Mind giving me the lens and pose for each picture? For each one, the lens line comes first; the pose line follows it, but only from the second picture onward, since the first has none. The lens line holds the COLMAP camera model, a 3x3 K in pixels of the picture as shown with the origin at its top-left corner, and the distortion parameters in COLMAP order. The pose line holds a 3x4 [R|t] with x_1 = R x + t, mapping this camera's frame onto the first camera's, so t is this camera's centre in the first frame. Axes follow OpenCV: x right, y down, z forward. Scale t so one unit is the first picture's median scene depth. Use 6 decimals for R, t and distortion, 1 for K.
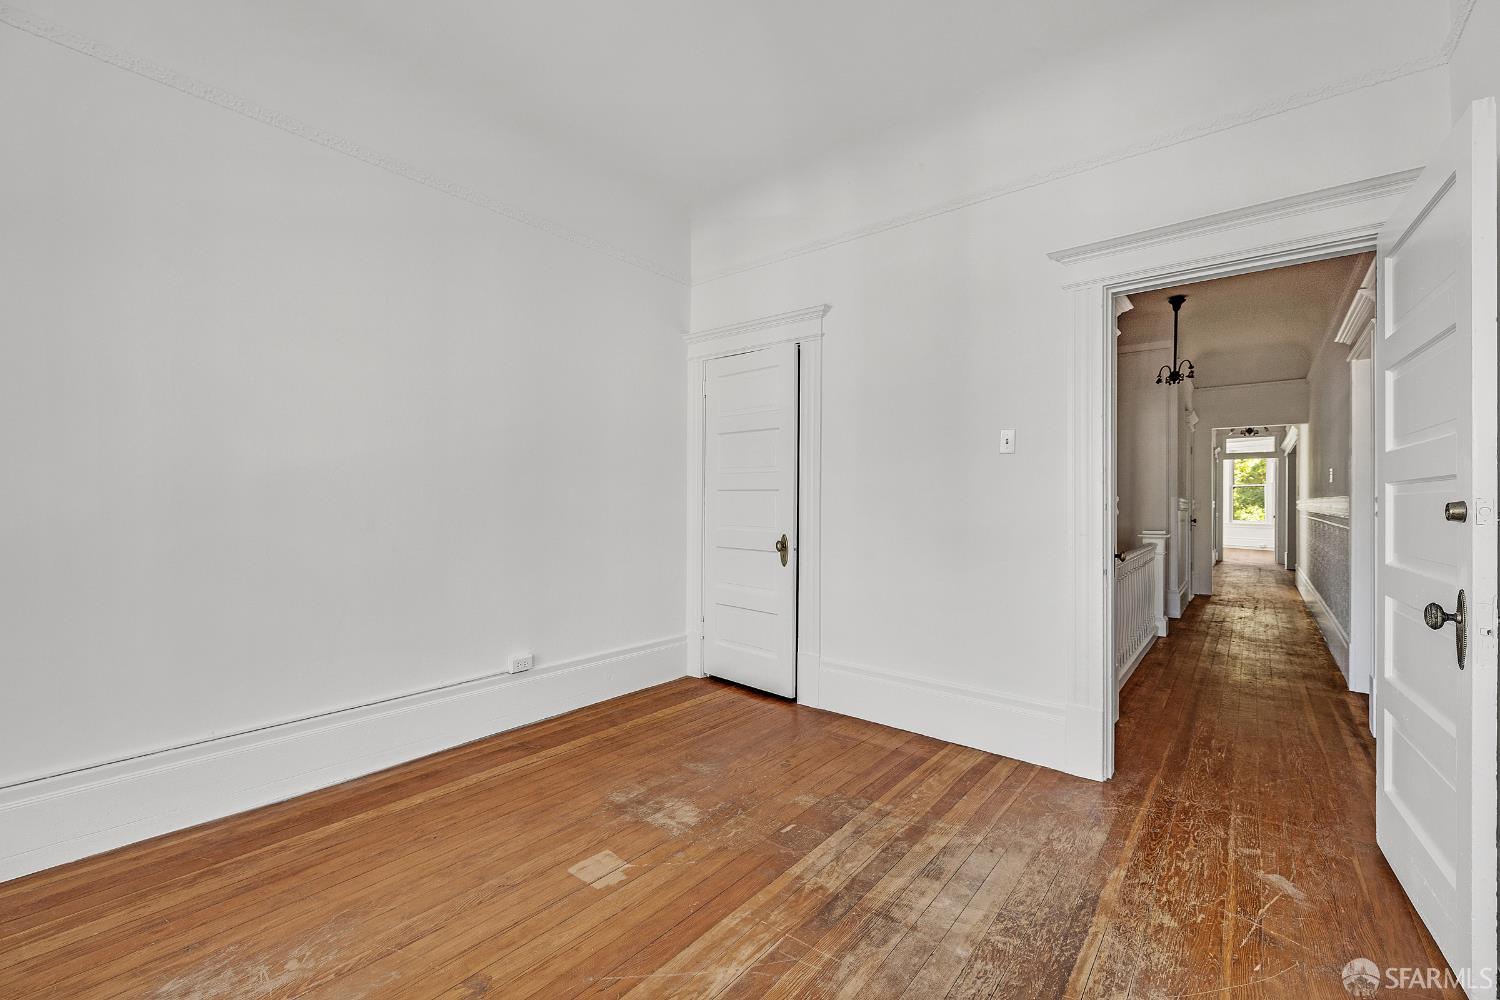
lens RADIAL K [[625.8, 0, 747.4], [0, 625.8, 500.3], [0, 0, 1]] dist [-0.000079, -0.000286]
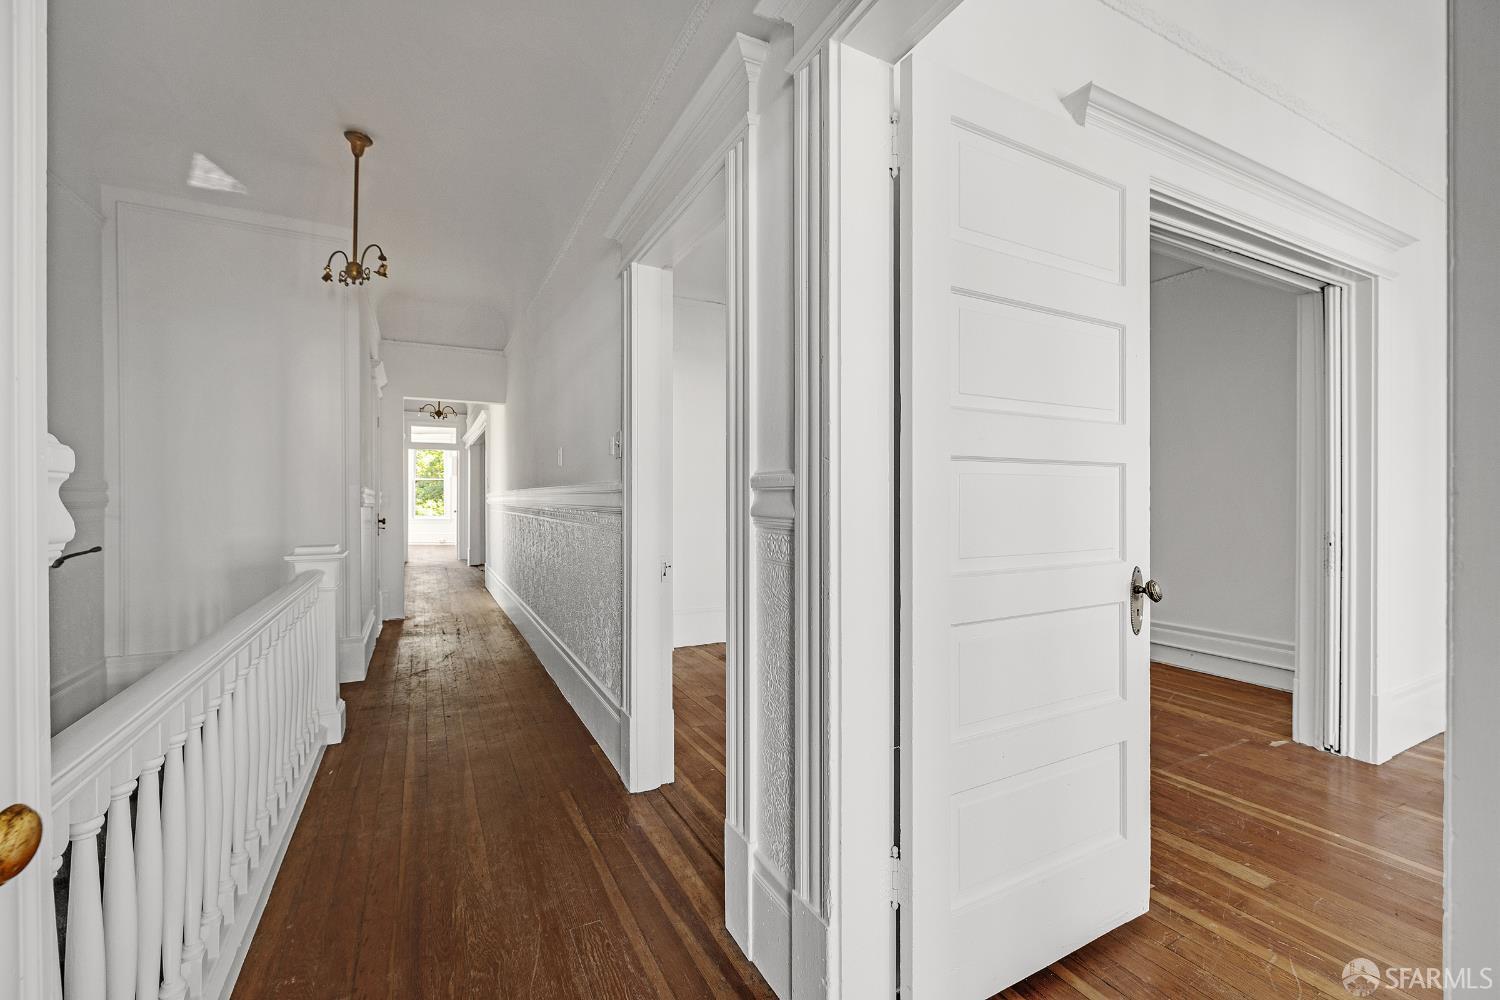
lens RADIAL K [[625.8, 0, 747.4], [0, 625.8, 500.3], [0, 0, 1]] dist [-0.000079, -0.000286]
pose [[0.400168, -0.006052, 0.916422, 0.238764], [-0.000515, 0.999977, 0.006828, 0.004318], [-0.916442, -0.003204, 0.400155, 0.350014]]
